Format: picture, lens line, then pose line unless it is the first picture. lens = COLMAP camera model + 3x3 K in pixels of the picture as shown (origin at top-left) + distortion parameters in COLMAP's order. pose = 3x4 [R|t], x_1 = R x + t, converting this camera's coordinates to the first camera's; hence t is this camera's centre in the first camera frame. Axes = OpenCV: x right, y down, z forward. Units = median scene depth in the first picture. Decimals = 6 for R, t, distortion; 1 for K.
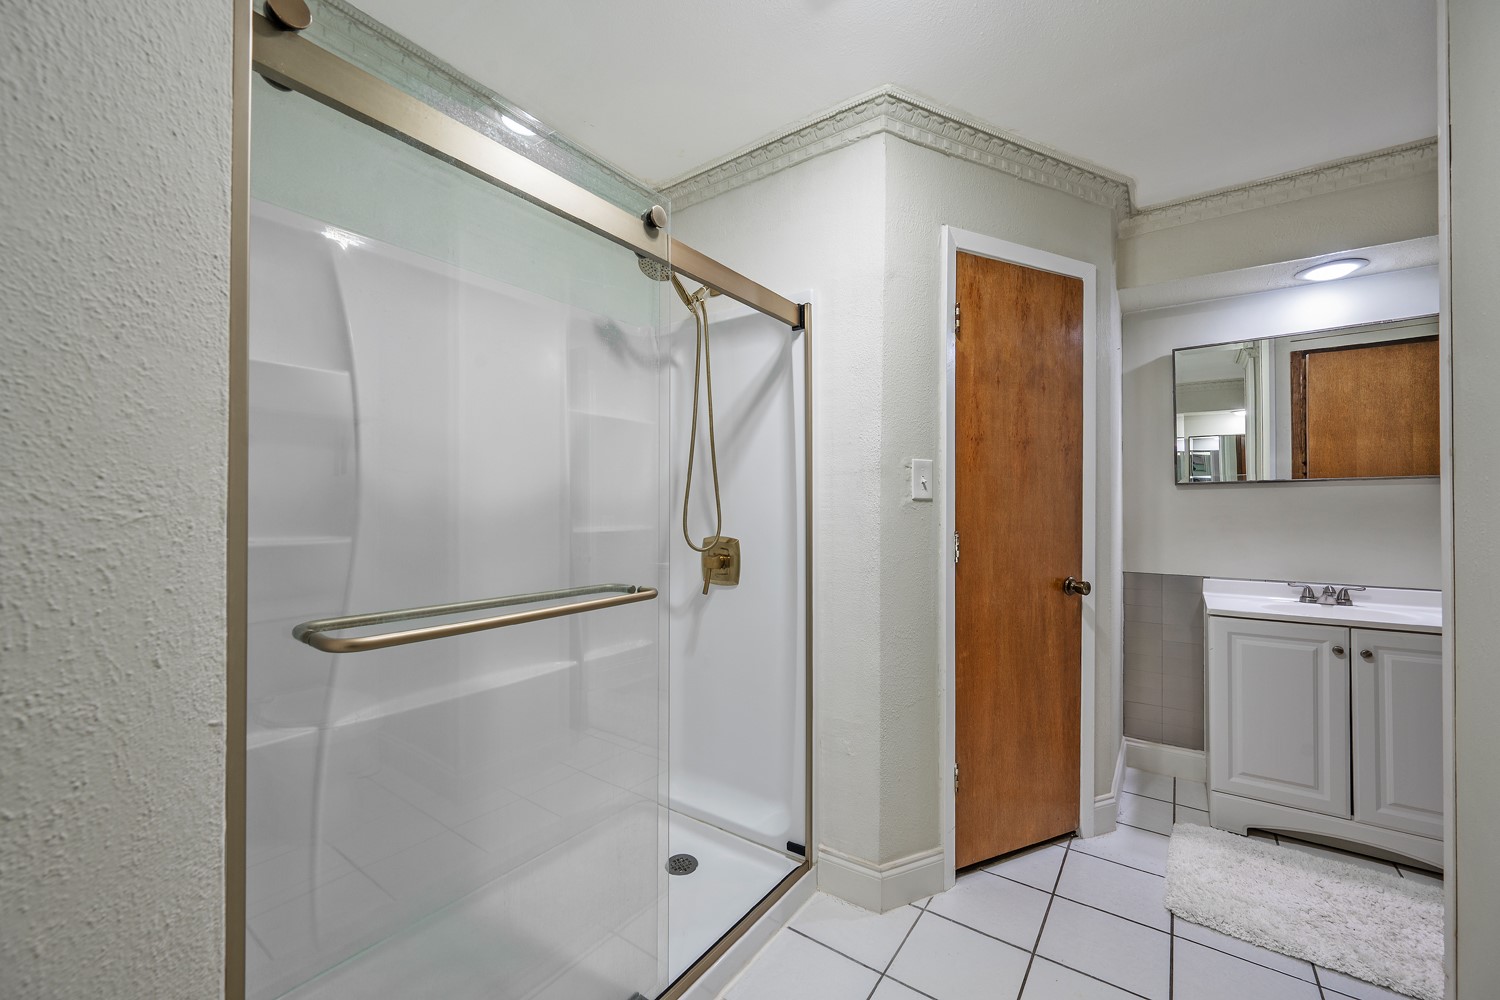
lens RADIAL K [[577.8, 0, 742.1], [0, 577.8, 505.7], [0, 0, 1]] dist [0.000683, 0.000204]
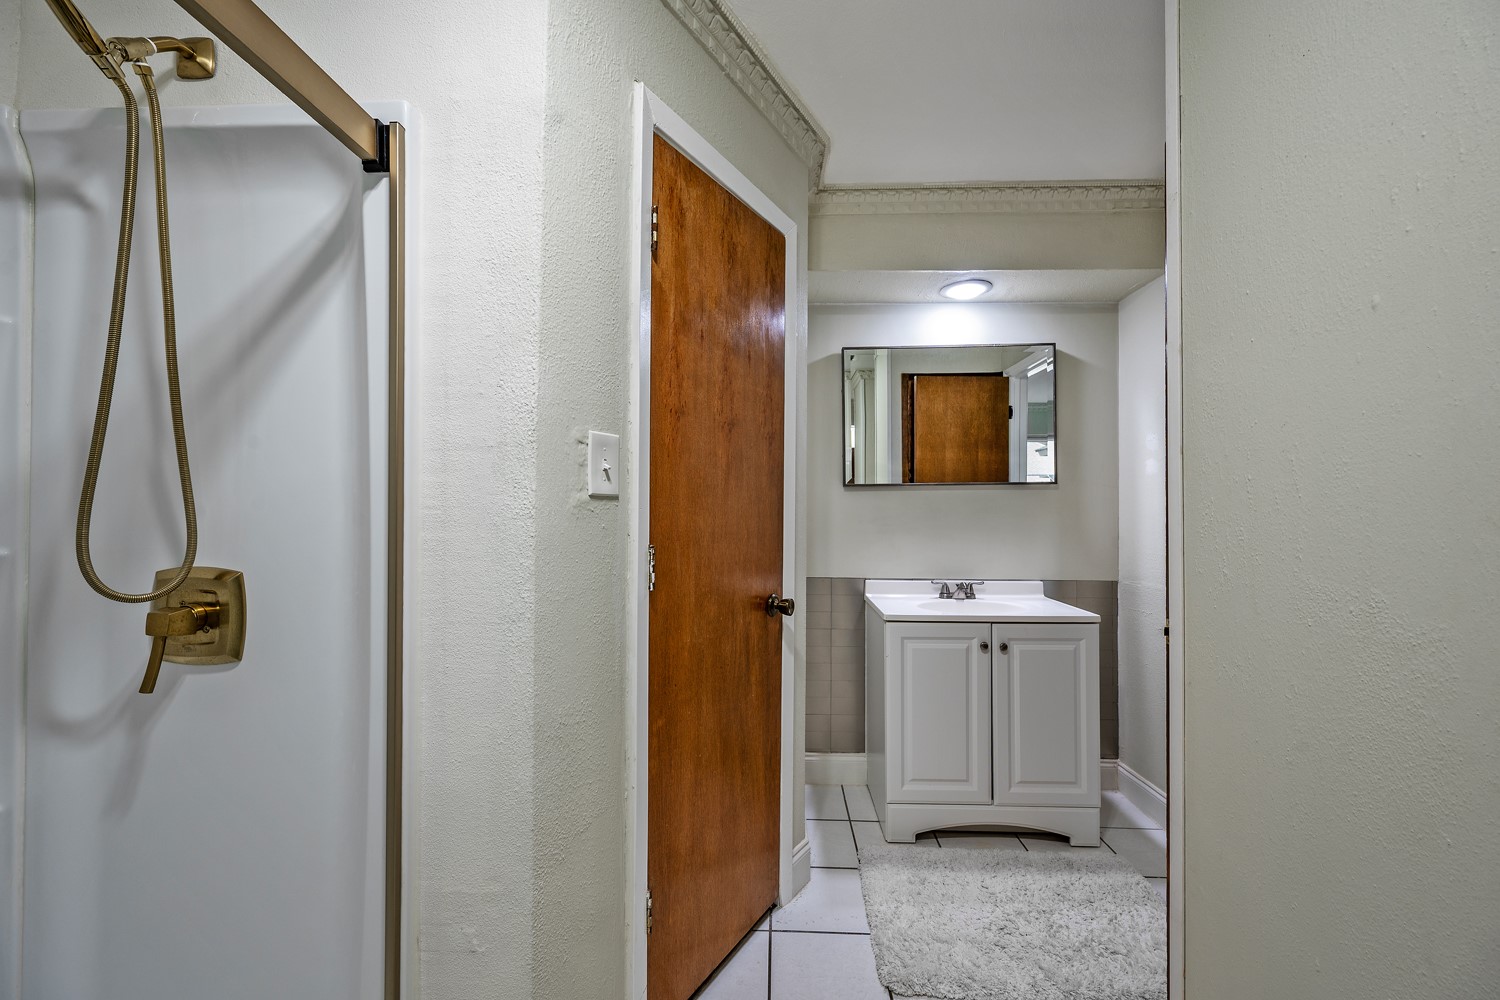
lens RADIAL K [[584.8, 0, 750.8], [0, 584.8, 502.6], [0, 0, 1]] dist [-0.001714, 0.000175]
pose [[0.823785, 0.007768, 0.566849, 0.074710], [-0.004220, 0.999962, -0.007569, 0.000254], [-0.566887, 0.003843, 0.823787, 0.348561]]
